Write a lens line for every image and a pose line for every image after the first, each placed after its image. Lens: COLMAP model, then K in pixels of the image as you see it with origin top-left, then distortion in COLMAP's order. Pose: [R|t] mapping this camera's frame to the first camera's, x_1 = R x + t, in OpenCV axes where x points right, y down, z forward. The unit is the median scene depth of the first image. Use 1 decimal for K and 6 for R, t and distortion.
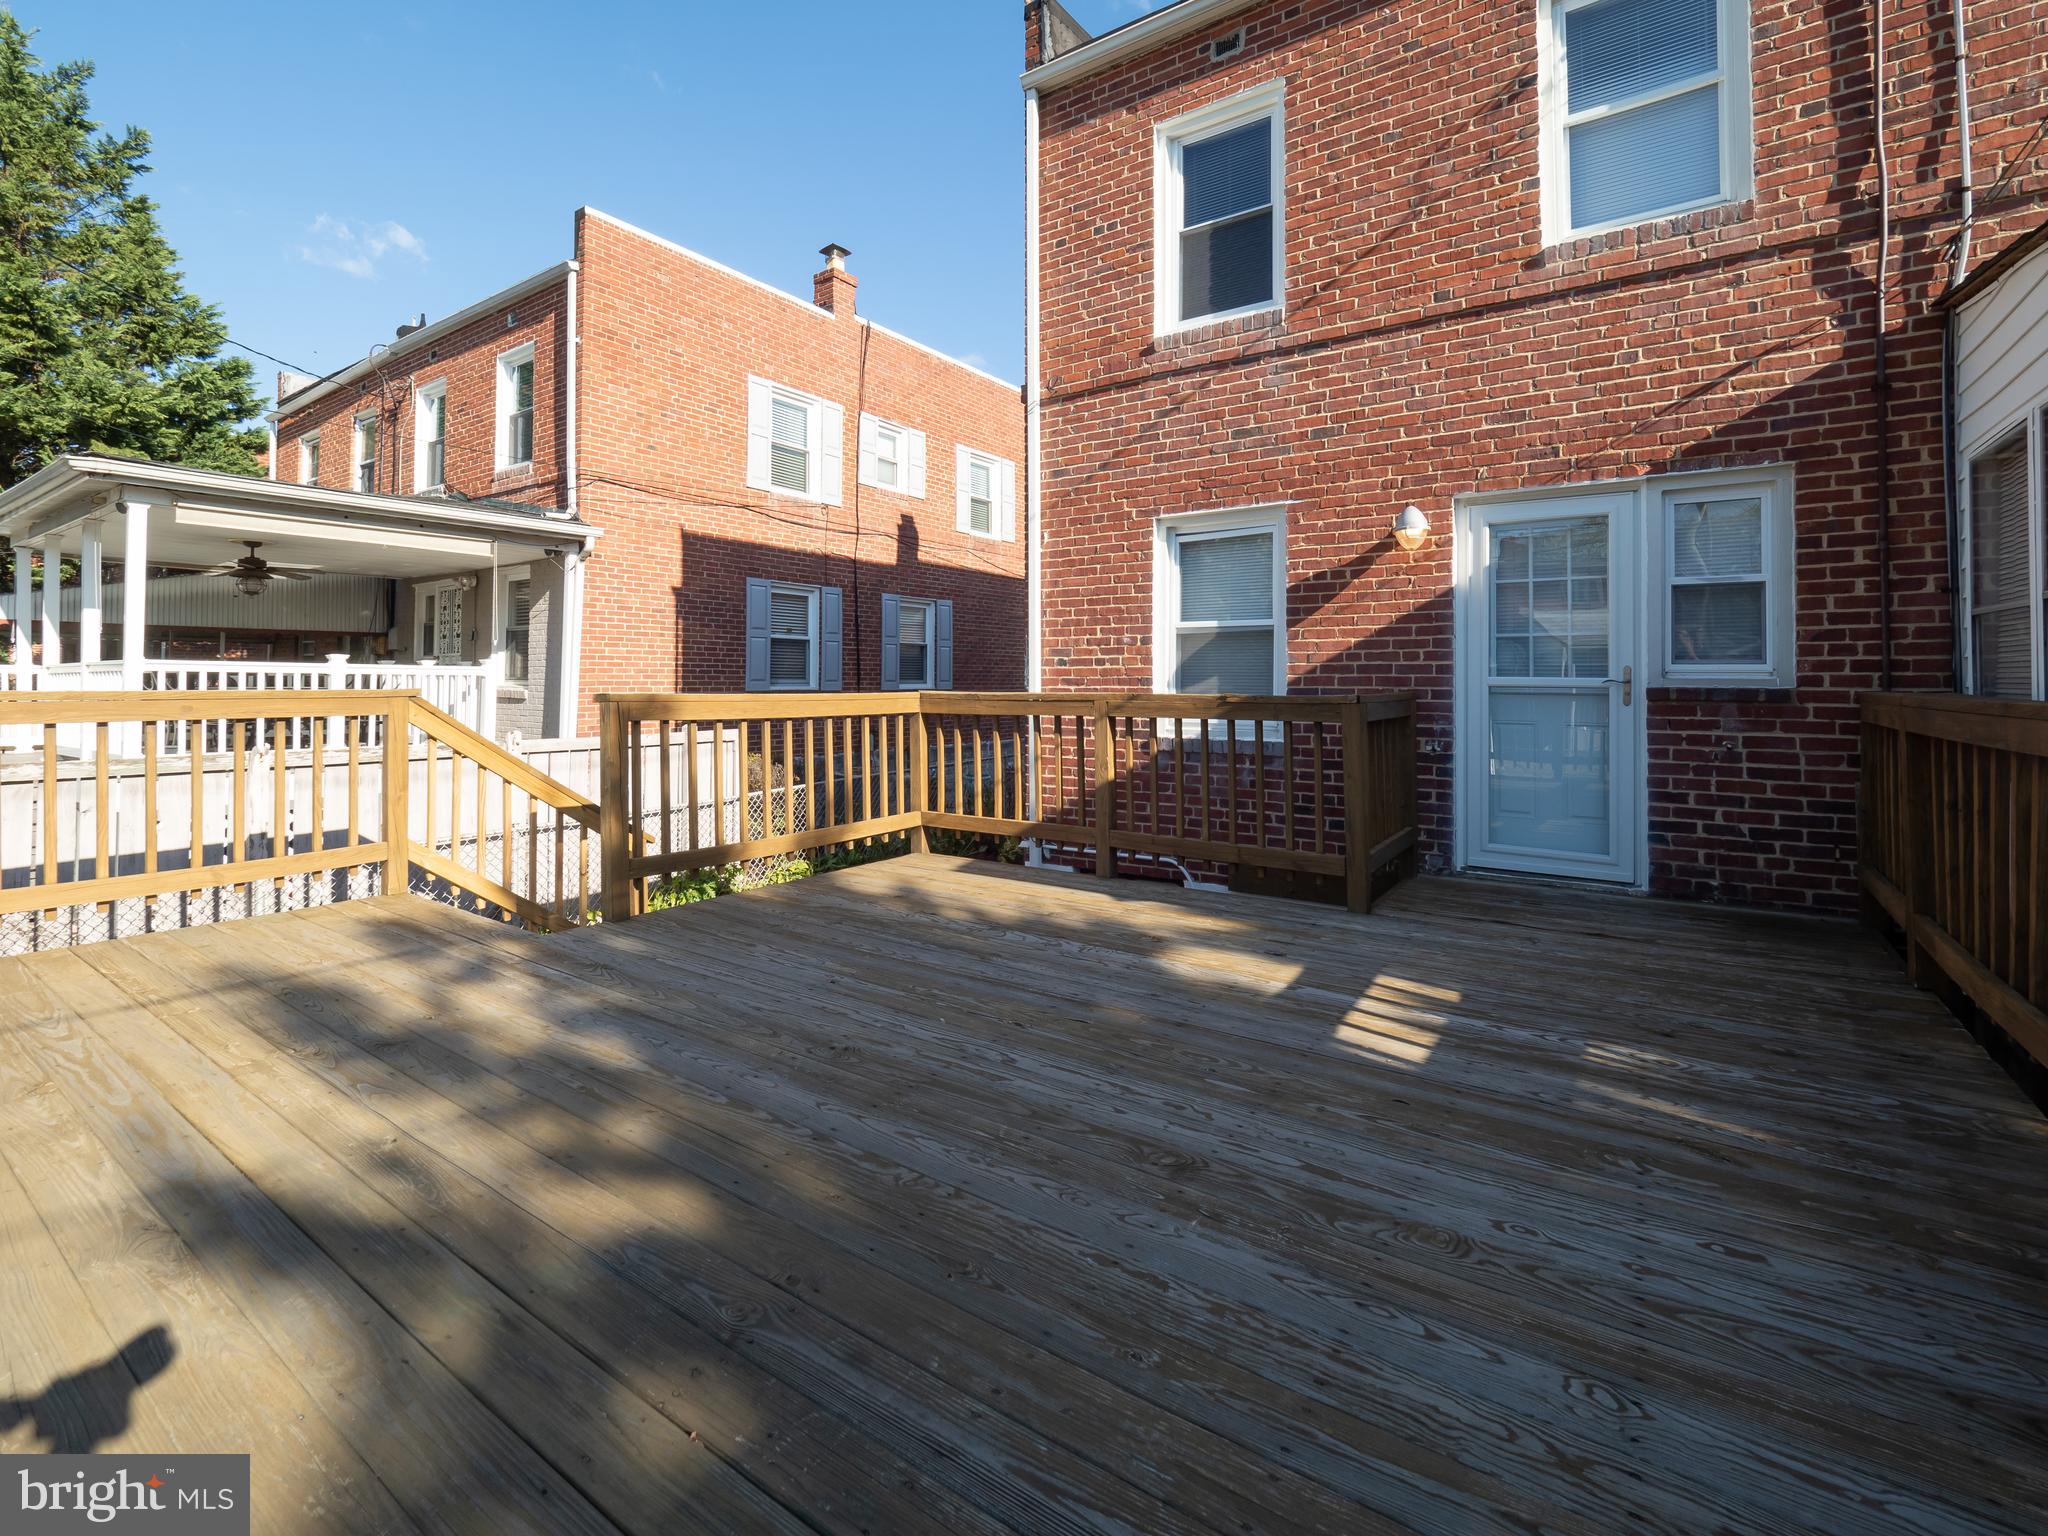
lens RADIAL K [[910.9, 0, 1024.0], [0, 910.9, 768.0], [0, 0, 1]] dist [0.014656, -0.000224]
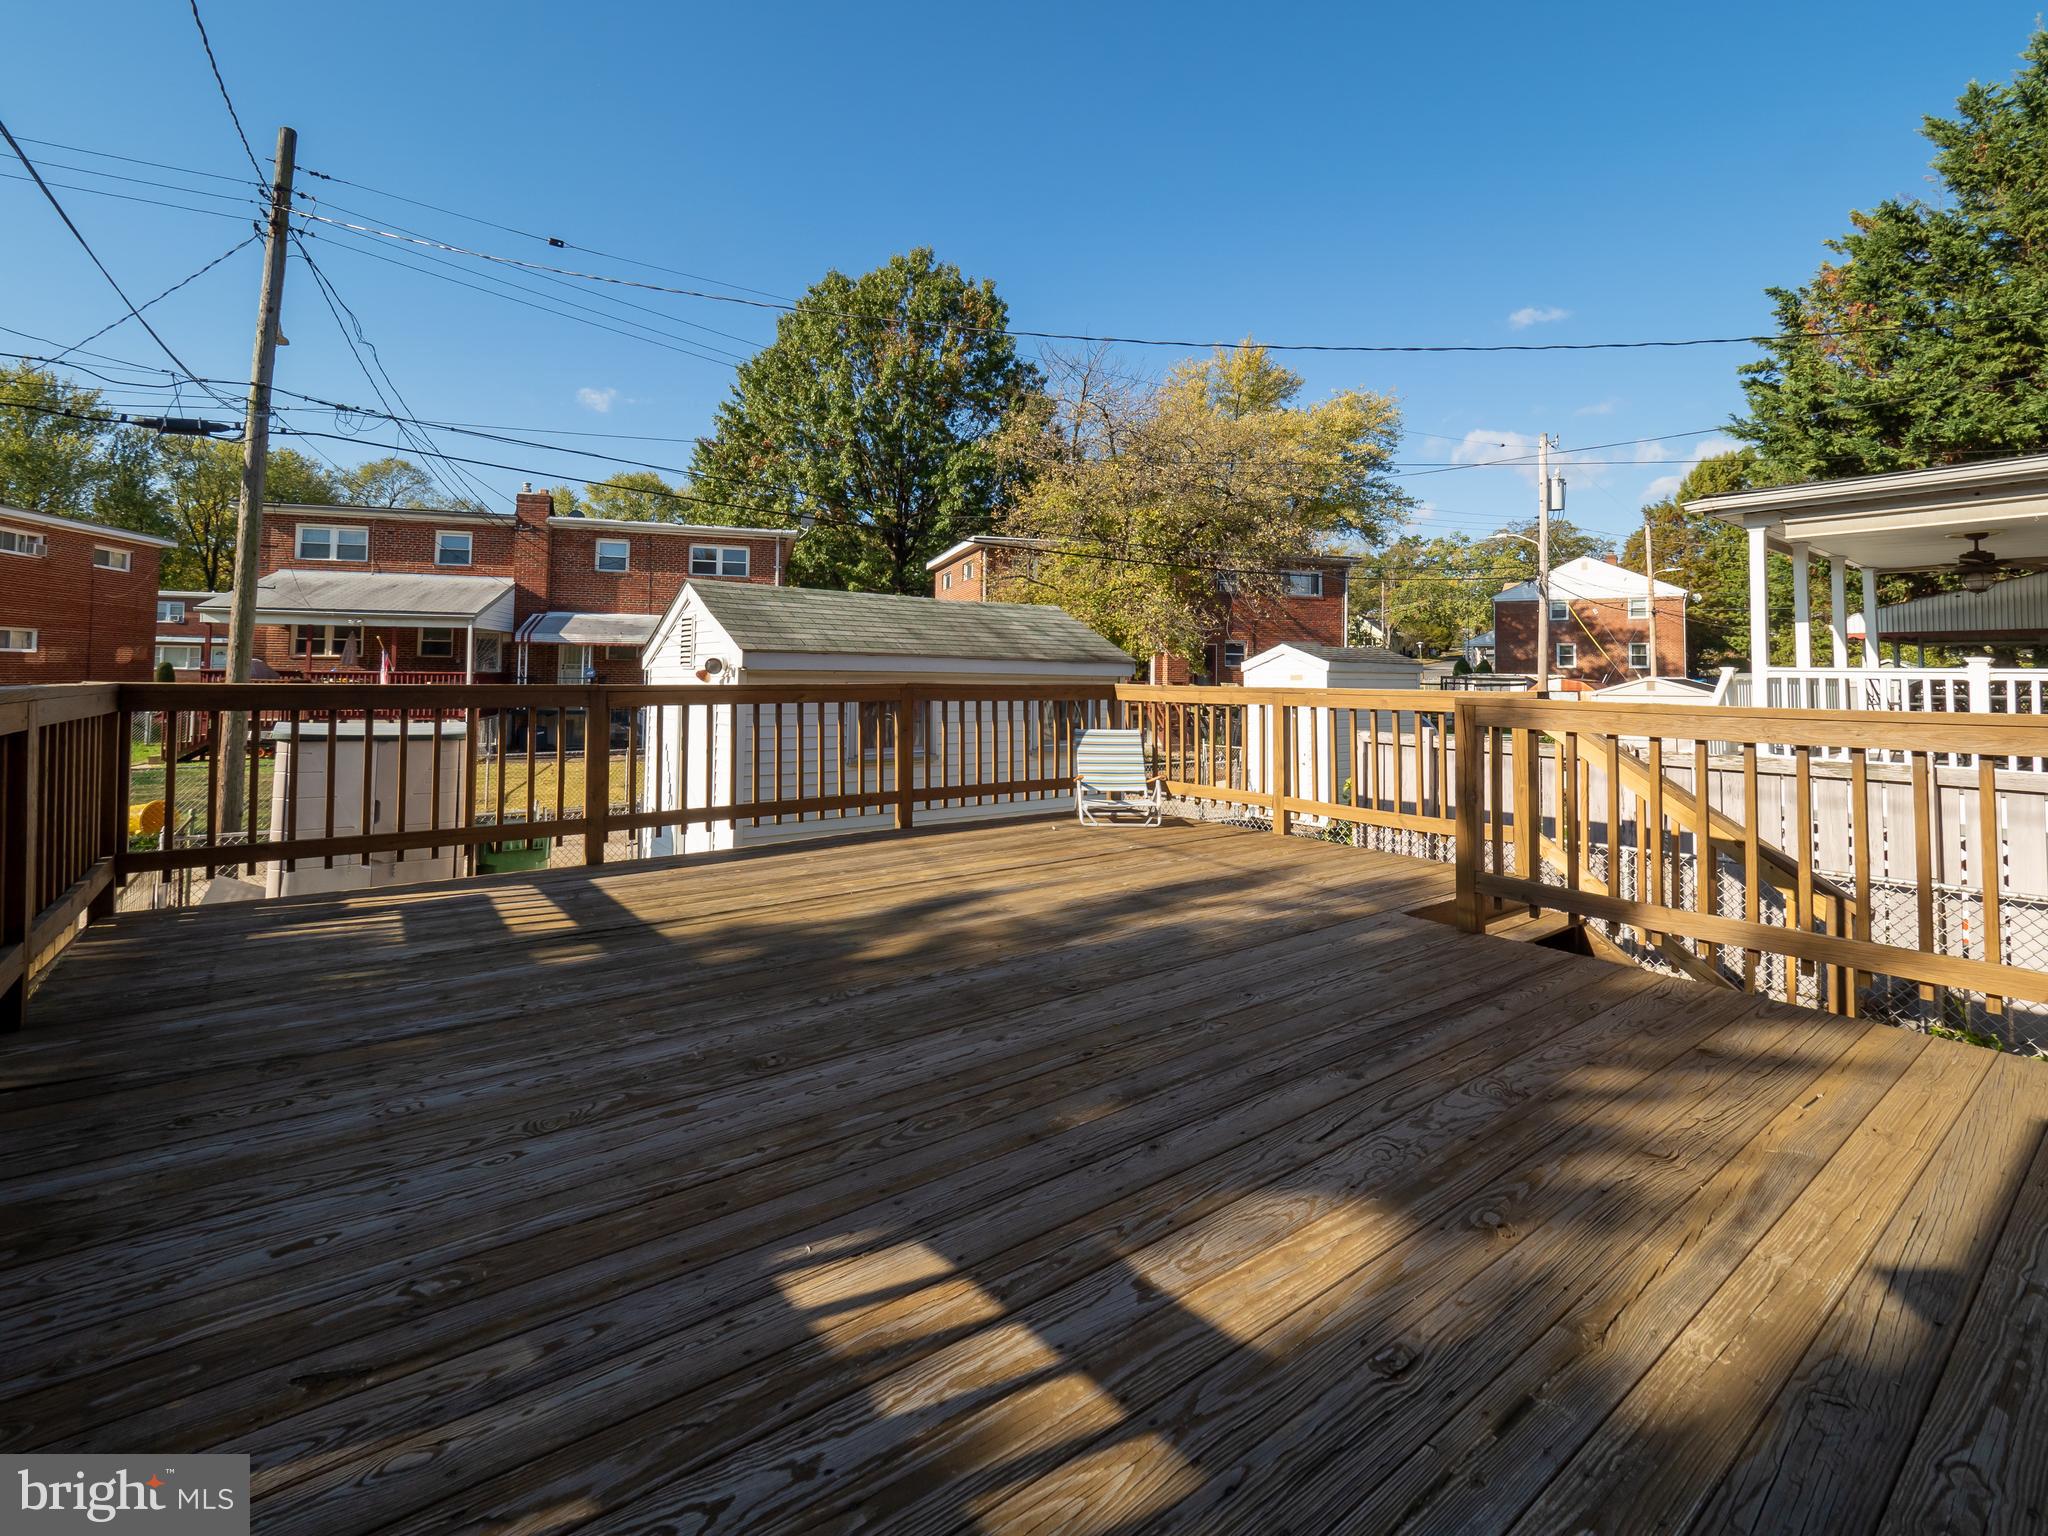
lens RADIAL K [[919.2, 0, 1024.0], [0, 919.2, 768.0], [0, 0, 1]] dist [0.000928, 0.000029]
pose [[-0.298437, 0.087248, -0.950433, 1.108777], [-0.102167, 0.987171, 0.122701, -0.135740], [0.948945, 0.133722, -0.285695, 1.505808]]
